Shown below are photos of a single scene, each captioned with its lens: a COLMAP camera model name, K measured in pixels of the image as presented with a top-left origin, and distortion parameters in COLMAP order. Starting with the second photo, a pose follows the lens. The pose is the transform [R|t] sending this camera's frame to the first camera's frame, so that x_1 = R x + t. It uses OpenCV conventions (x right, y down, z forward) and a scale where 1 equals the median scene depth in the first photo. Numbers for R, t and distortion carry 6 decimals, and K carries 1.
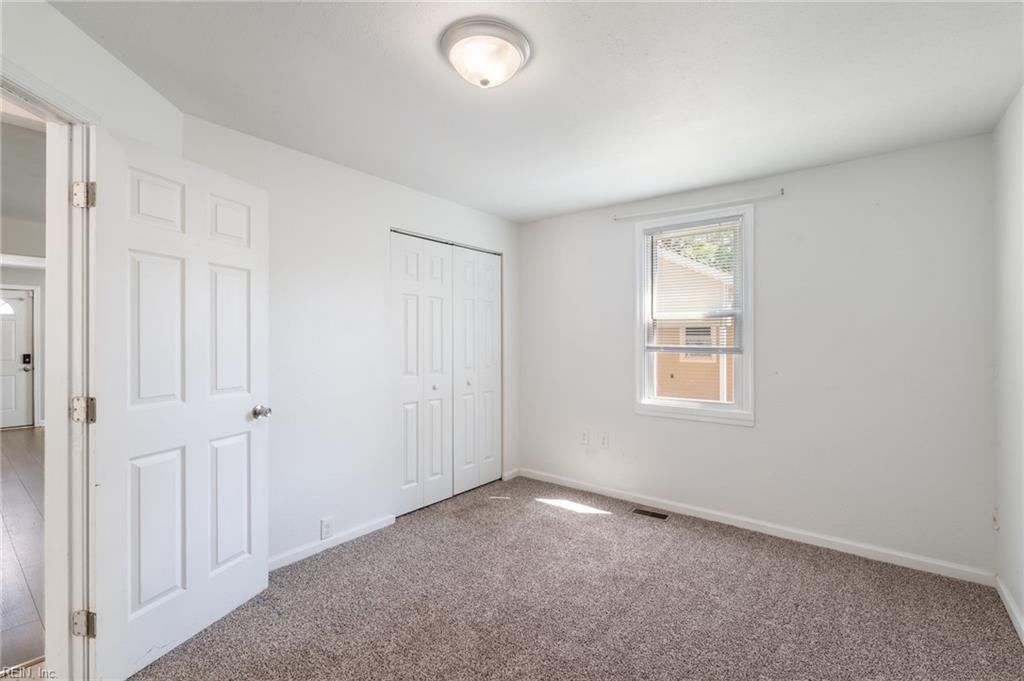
lens RADIAL K [[448.4, 0, 508.0], [0, 448.4, 338.4], [0, 0, 1]] dist [-0.000552, -0.000027]
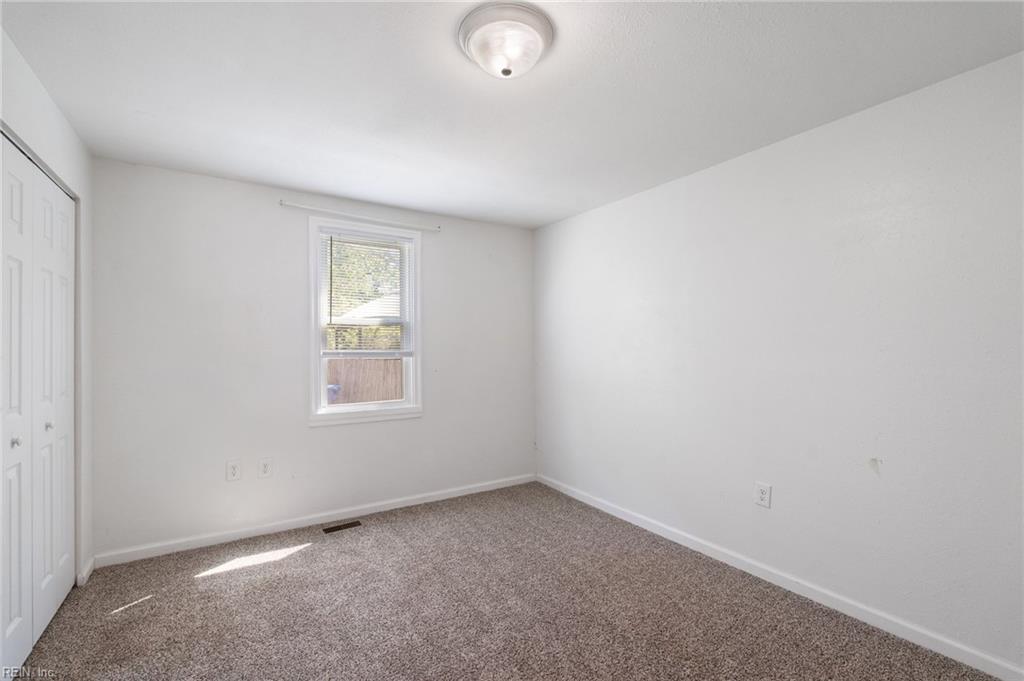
lens RADIAL K [[448.4, 0, 510.0], [0, 448.4, 340.4], [0, 0, 1]] dist [-0.000552, -0.000027]
pose [[0.337194, 0.008933, 0.941393, -0.464097], [0.002072, 0.999946, -0.010230, 0.003816], [-0.941433, 0.005400, 0.337157, 0.337470]]
